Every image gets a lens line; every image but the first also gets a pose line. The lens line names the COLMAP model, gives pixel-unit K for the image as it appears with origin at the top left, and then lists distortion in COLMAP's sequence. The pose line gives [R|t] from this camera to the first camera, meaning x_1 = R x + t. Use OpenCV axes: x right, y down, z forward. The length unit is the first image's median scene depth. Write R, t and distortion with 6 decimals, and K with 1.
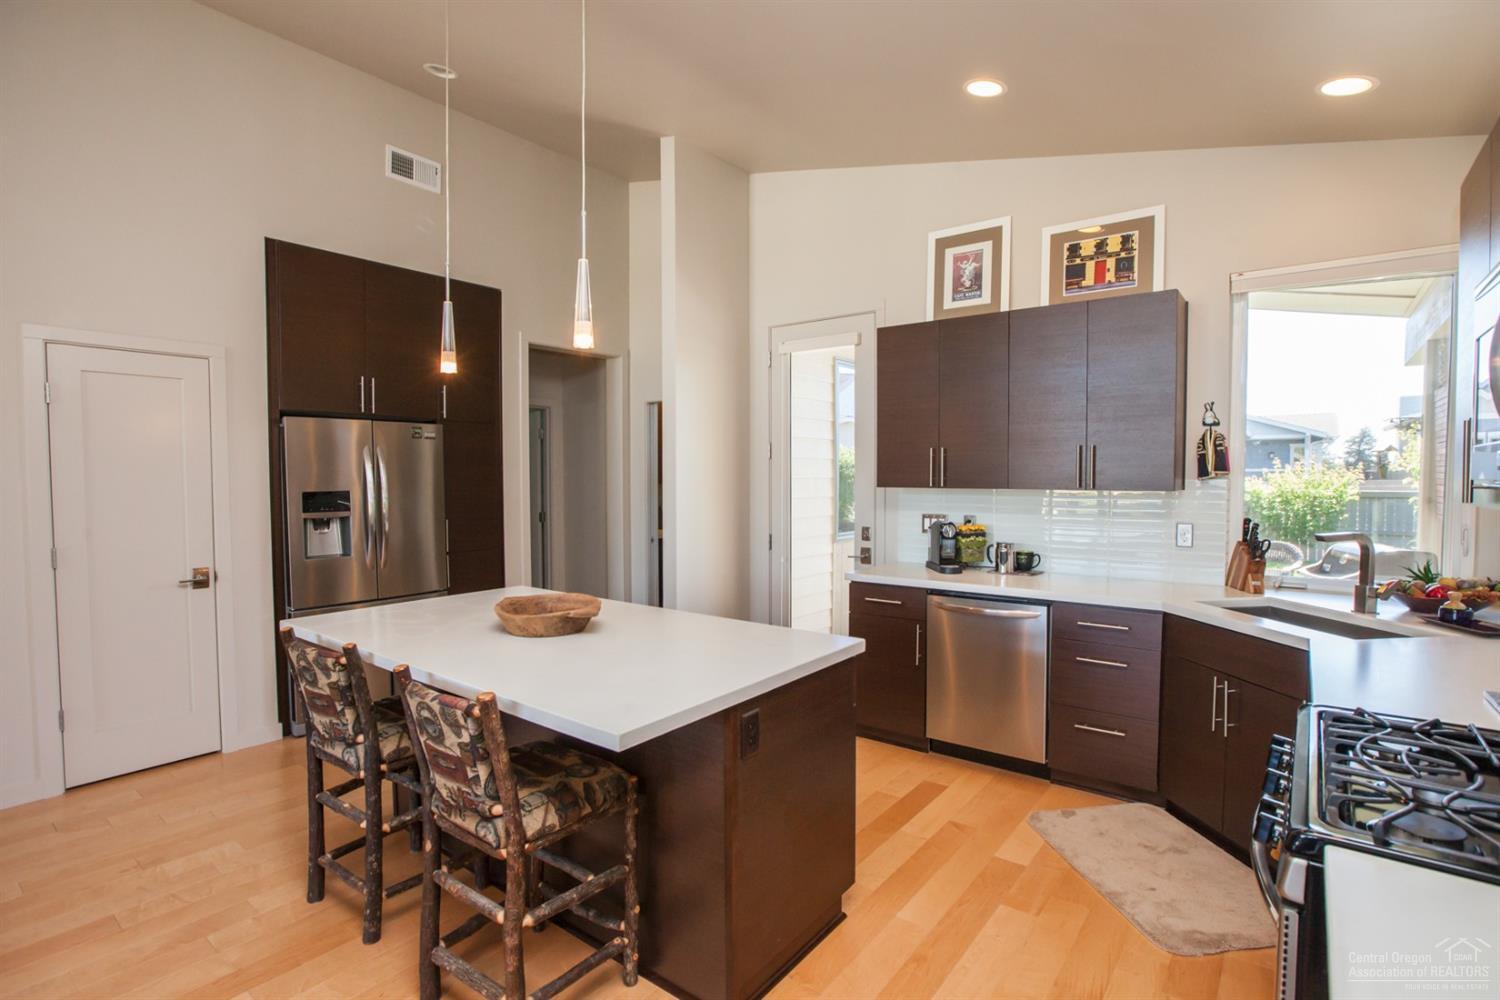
lens RADIAL K [[715.3, 0, 751.5], [0, 715.3, 504.4], [0, 0, 1]] dist [-0.049393, 0.016744]
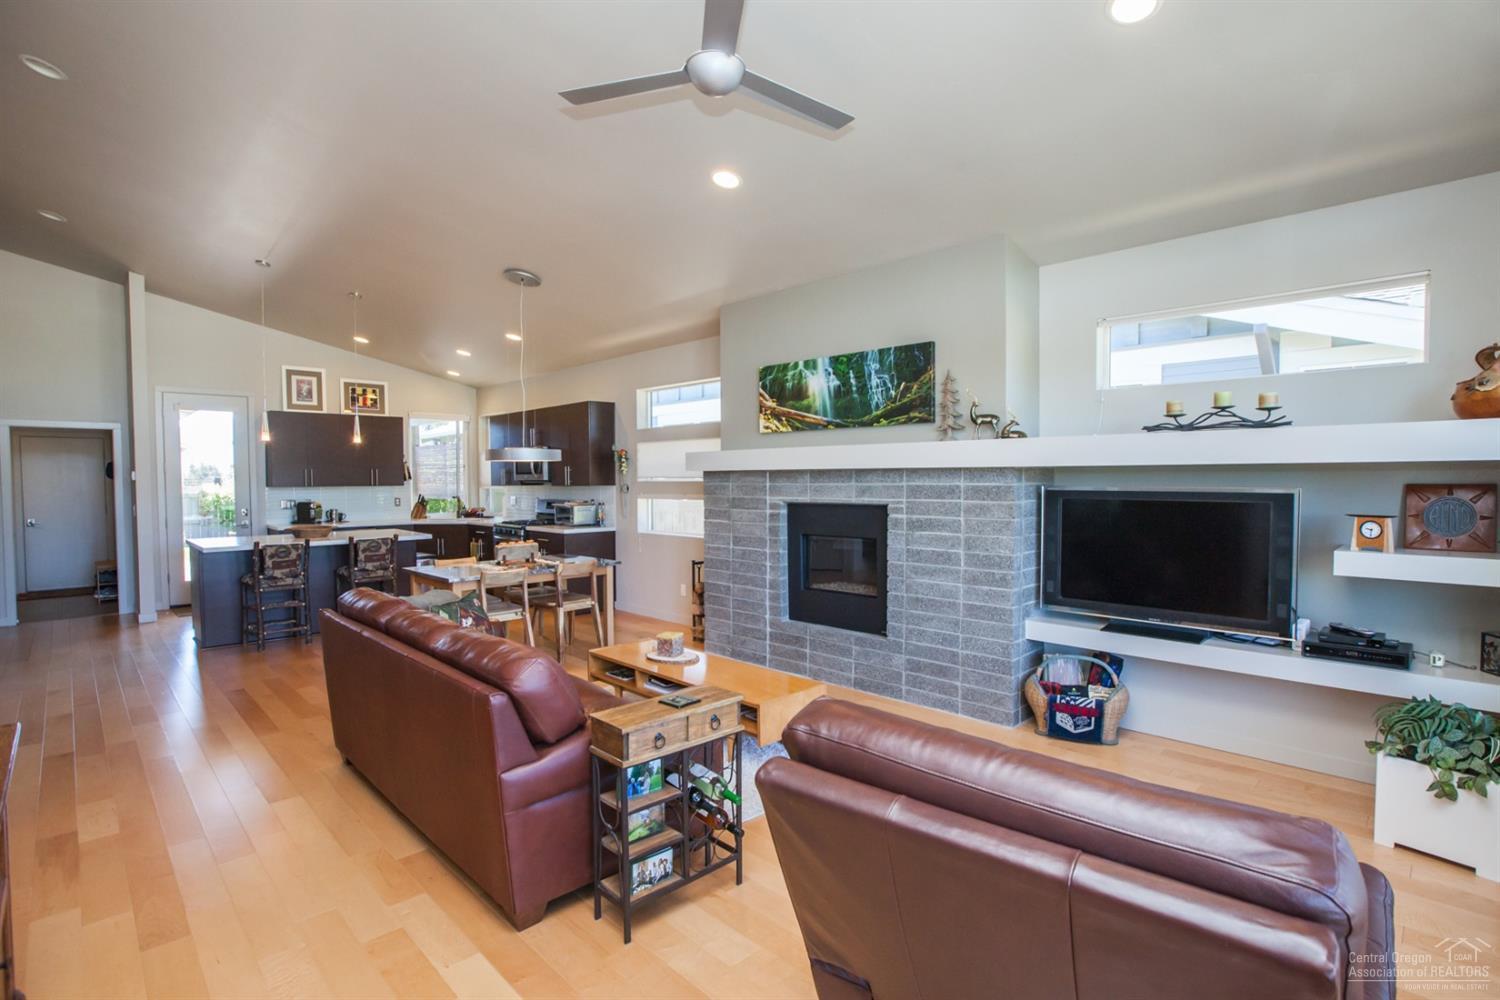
lens RADIAL K [[715.3, 0, 747.7], [0, 715.3, 492.5], [0, 0, 1]] dist [-0.049393, 0.016744]
pose [[0.148331, -0.018272, 0.988769, -1.803656], [0.050572, 0.998661, 0.010868, 0.043200], [-0.987644, 0.048392, 0.149057, -0.729710]]
